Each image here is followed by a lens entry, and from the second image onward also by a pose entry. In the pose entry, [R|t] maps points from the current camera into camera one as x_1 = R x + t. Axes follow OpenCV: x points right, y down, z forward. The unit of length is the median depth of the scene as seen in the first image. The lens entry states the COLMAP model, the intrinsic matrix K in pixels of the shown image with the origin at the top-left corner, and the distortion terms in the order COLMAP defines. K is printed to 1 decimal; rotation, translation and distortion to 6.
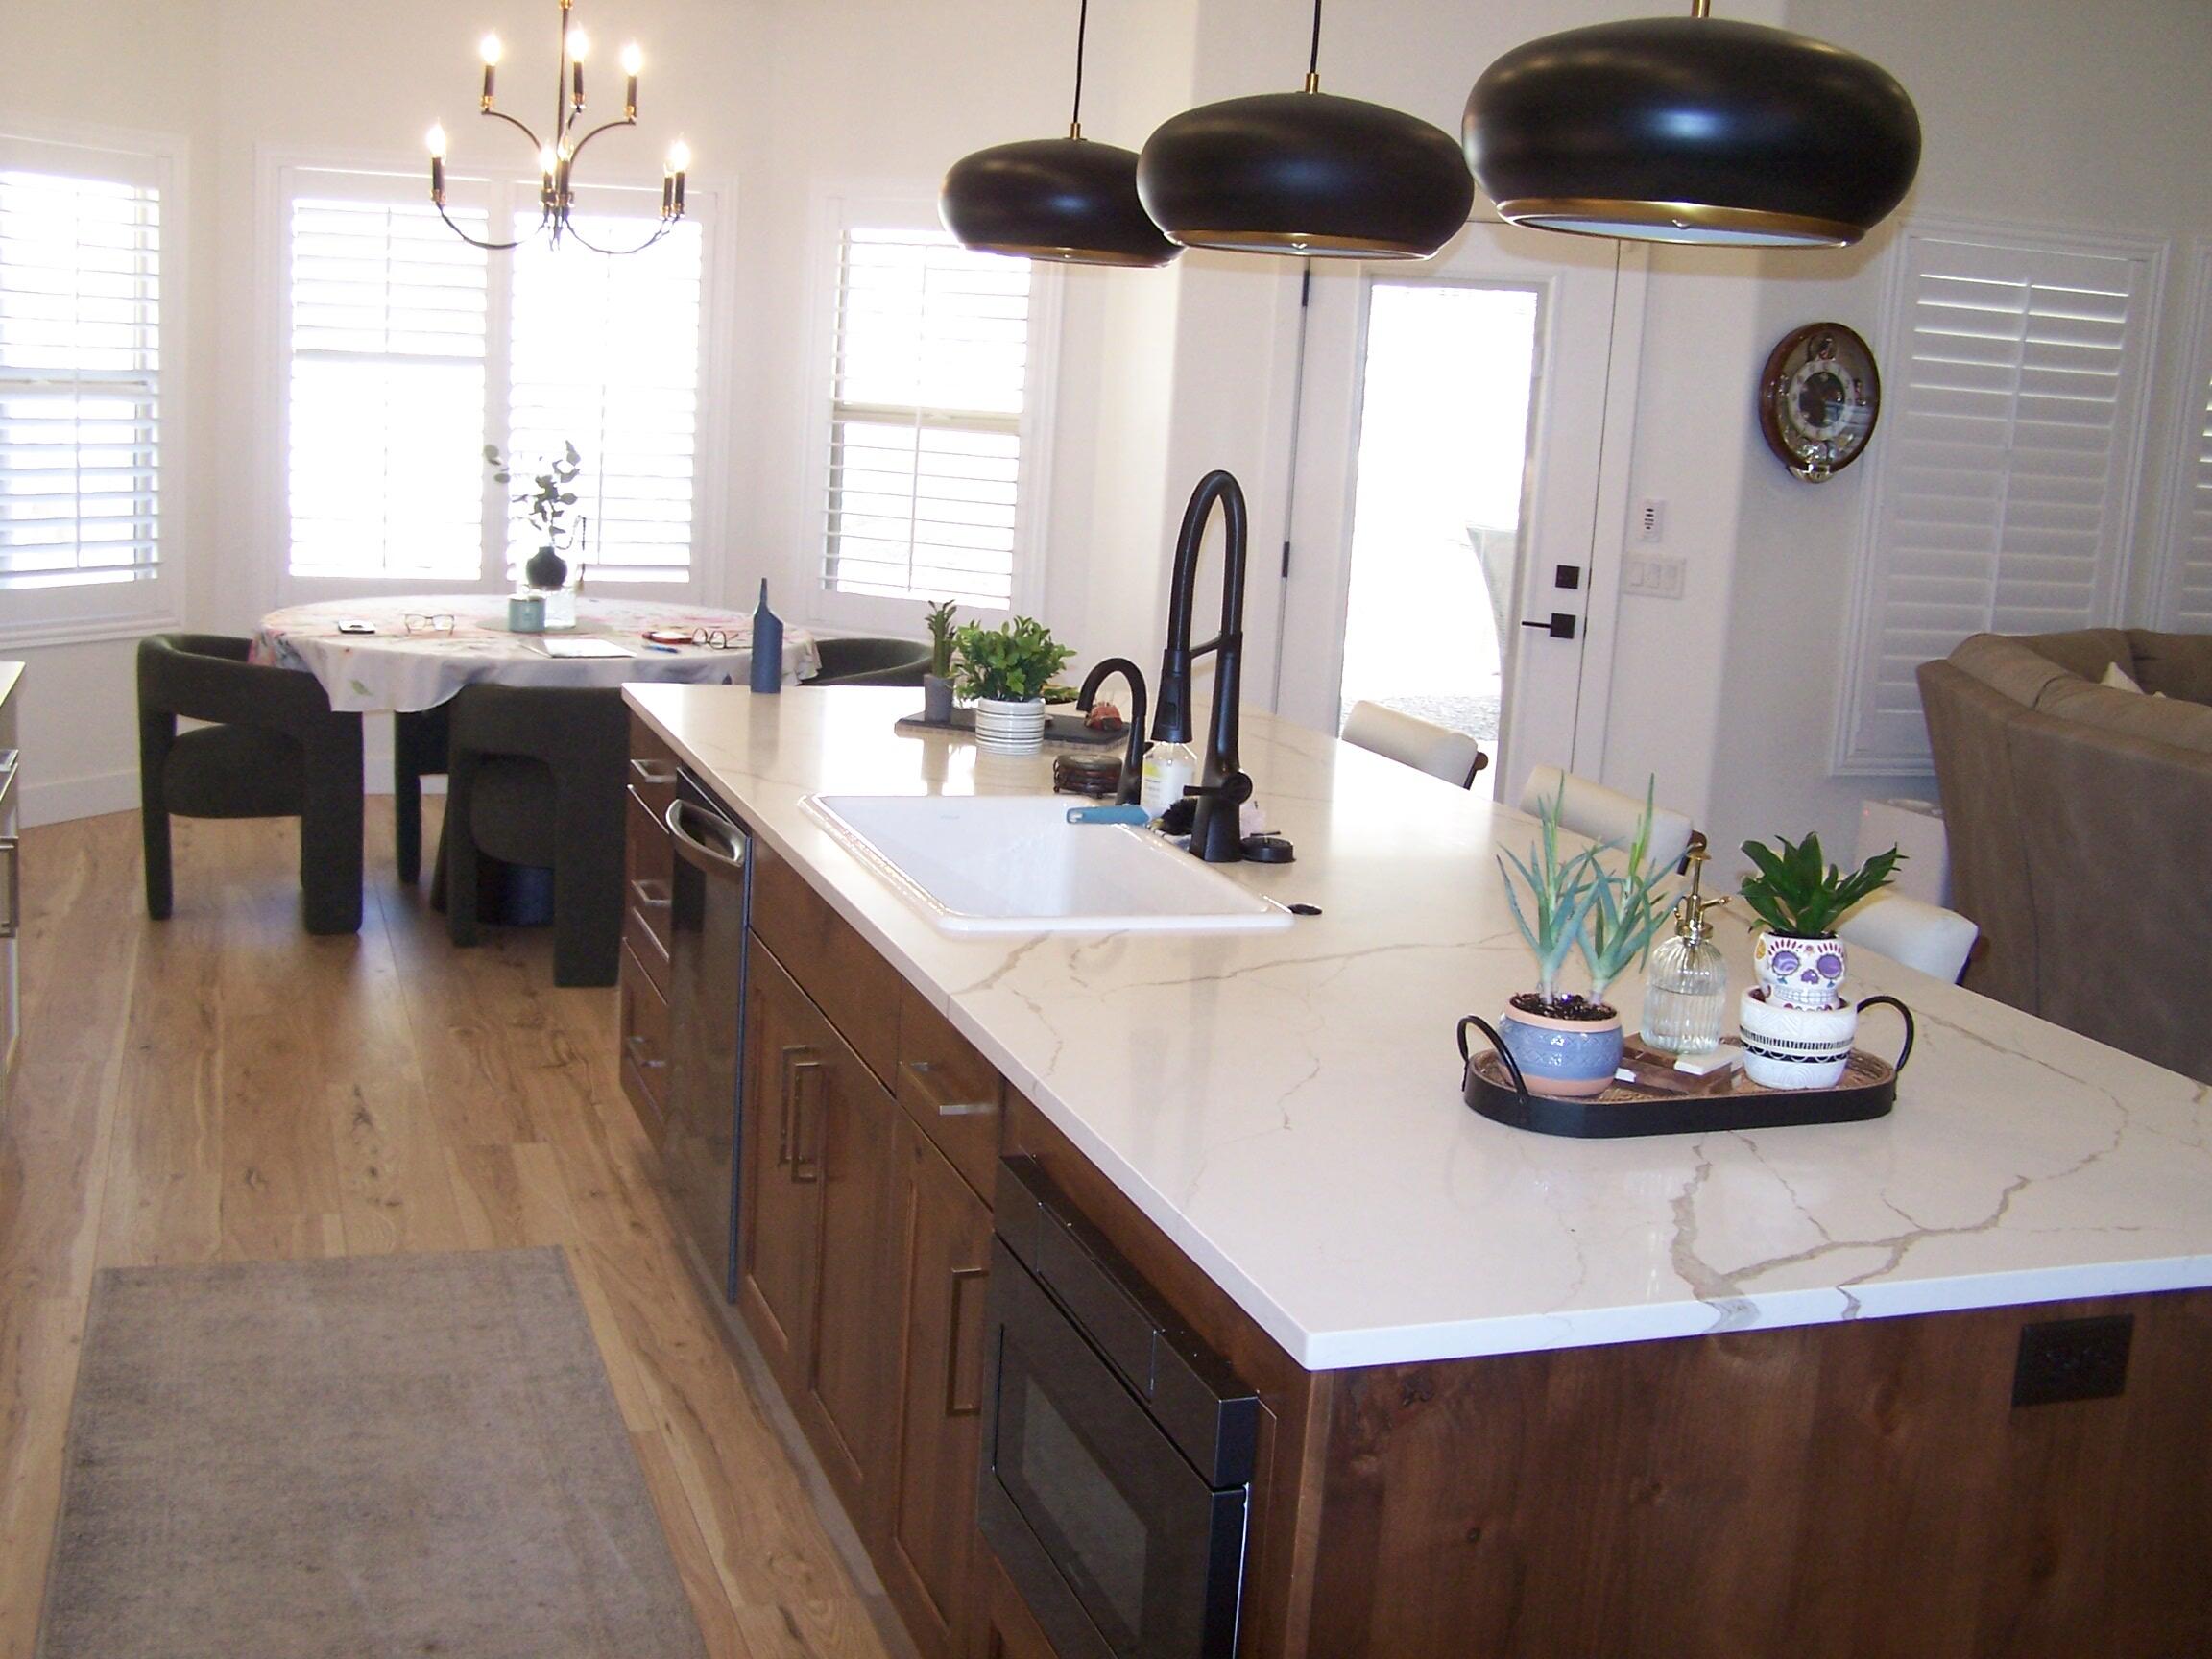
lens RADIAL K [[2512.9, 0, 1097.0], [0, 2512.9, 821.2], [0, 0, 1]] dist [-0.200841, 0.359757]
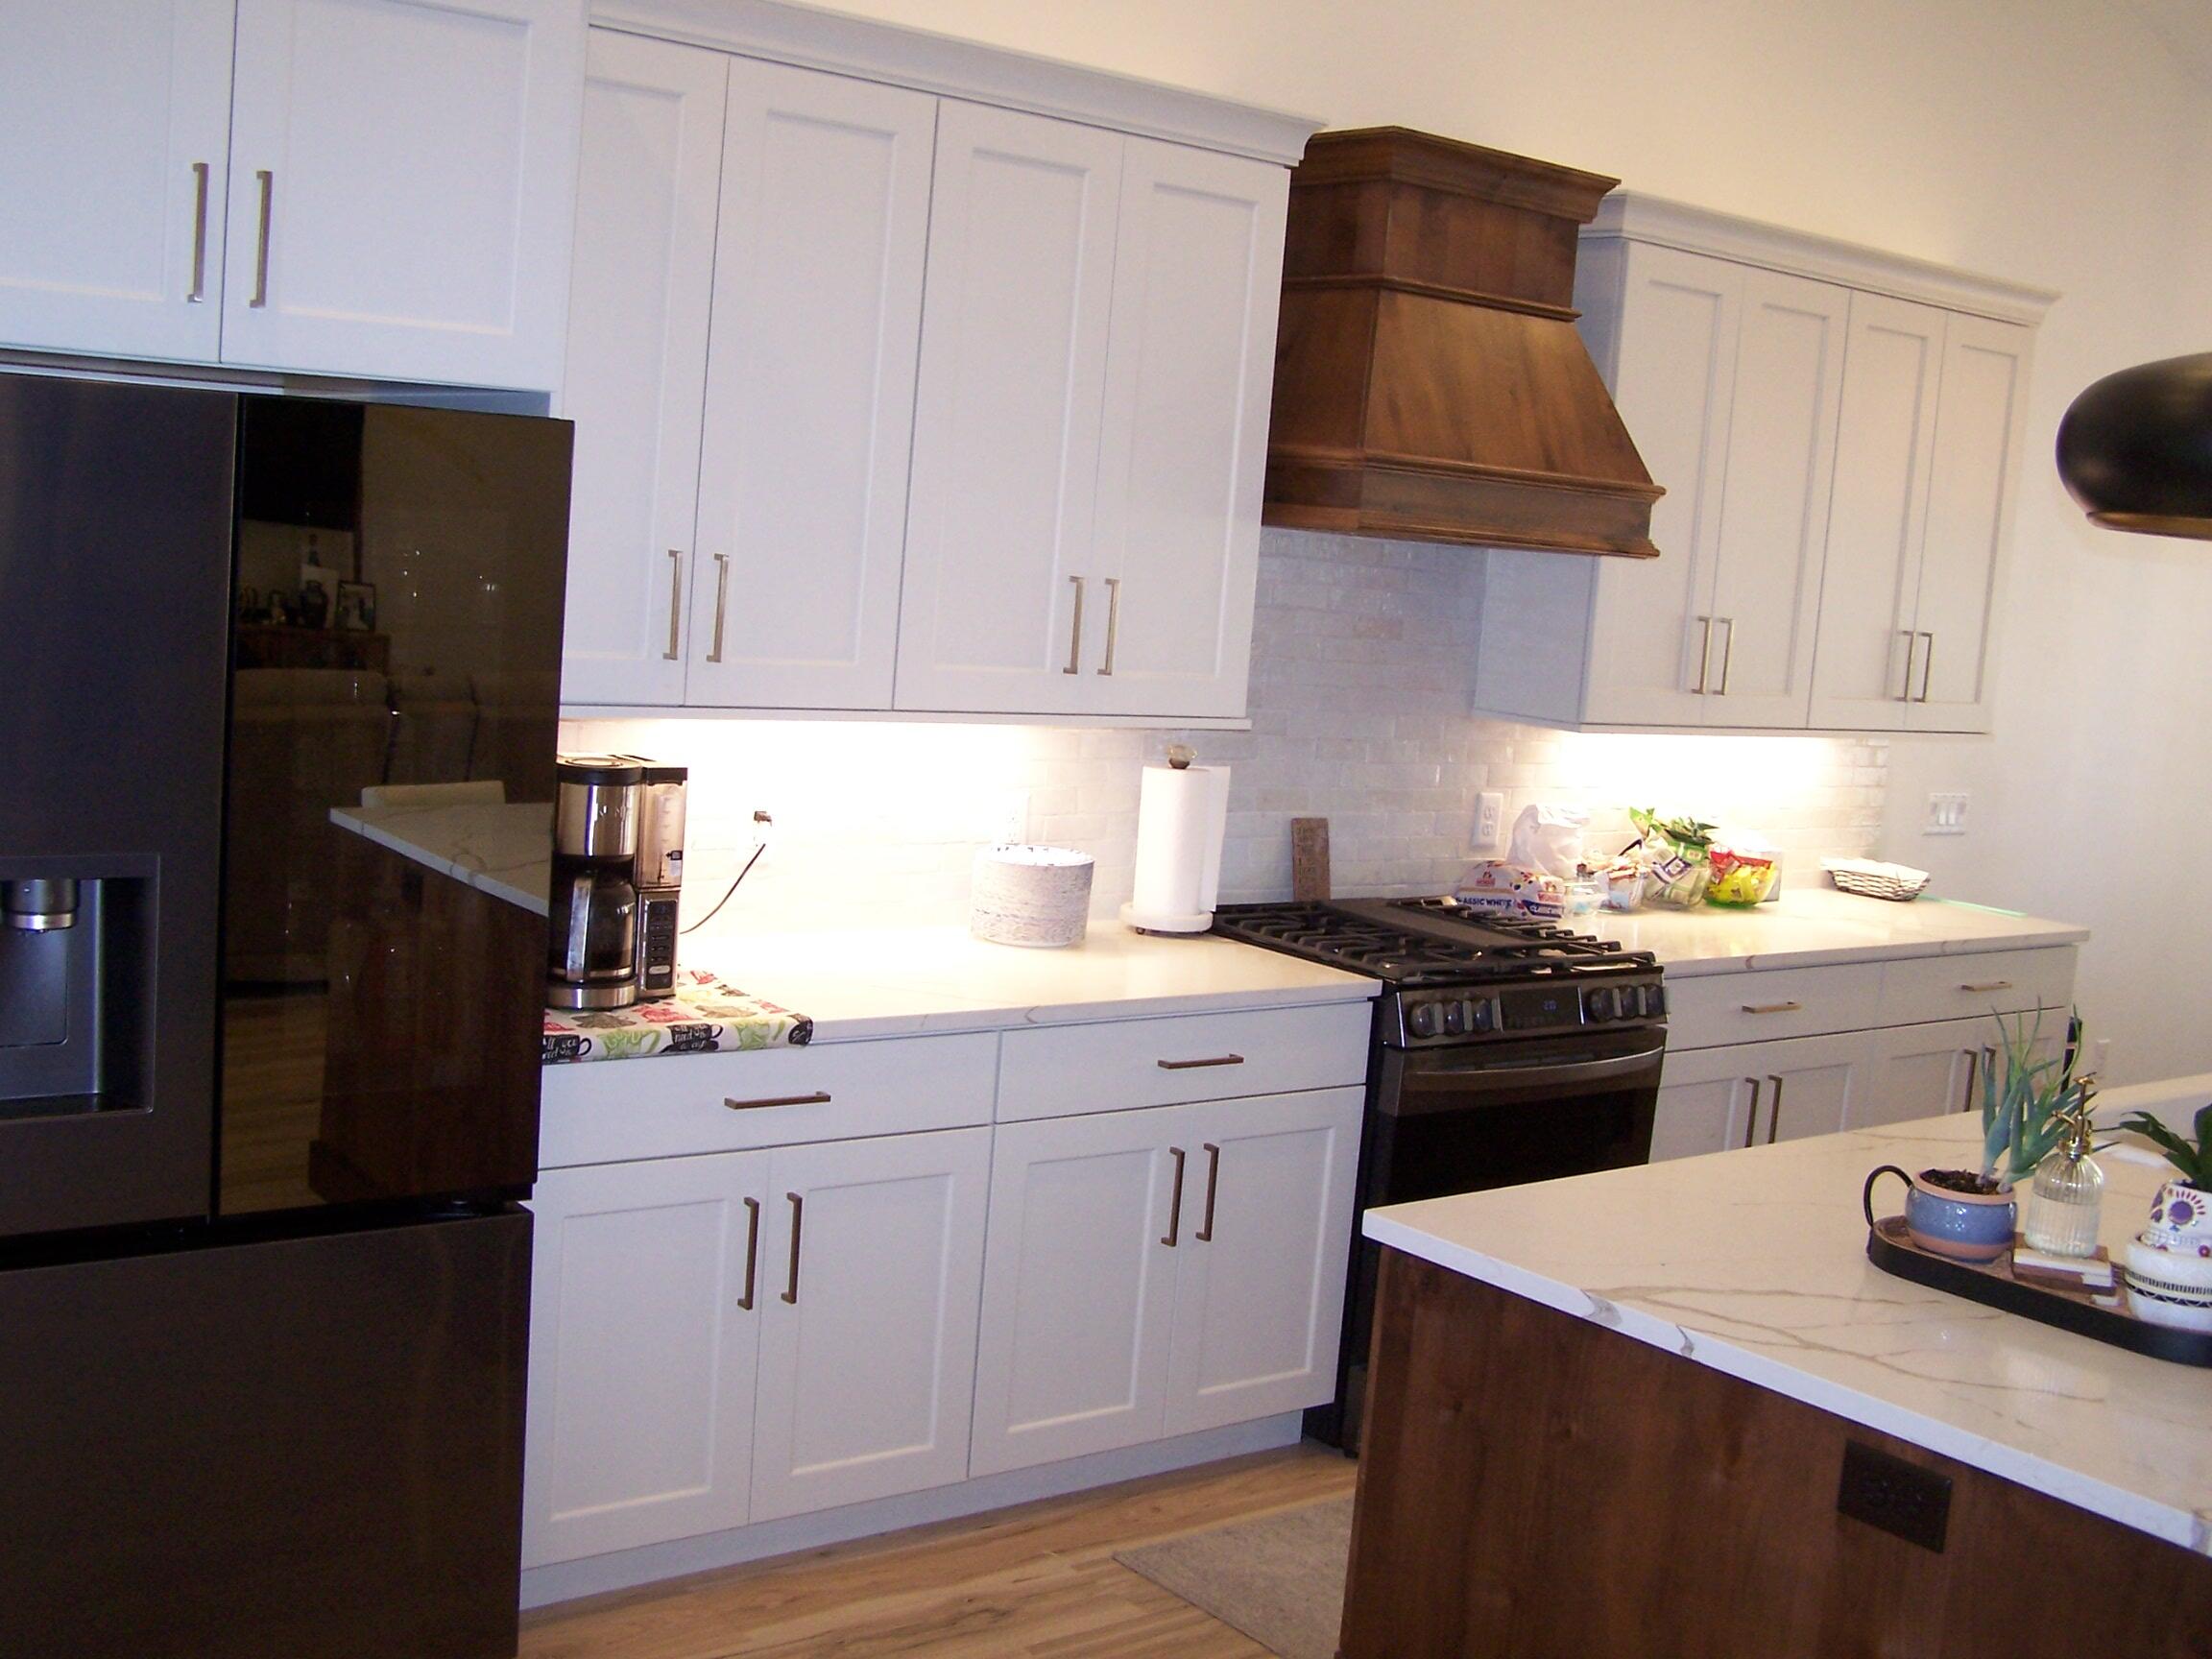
lens RADIAL K [[2512.9, 0, 1097.0], [0, 2512.9, 821.2], [0, 0, 1]] dist [-0.200841, 0.359757]
pose [[0.331663, 0.075407, -0.940379, 1.329338], [-0.228810, 0.973467, -0.002639, 0.005605], [0.915230, 0.216044, 0.340117, 0.217052]]
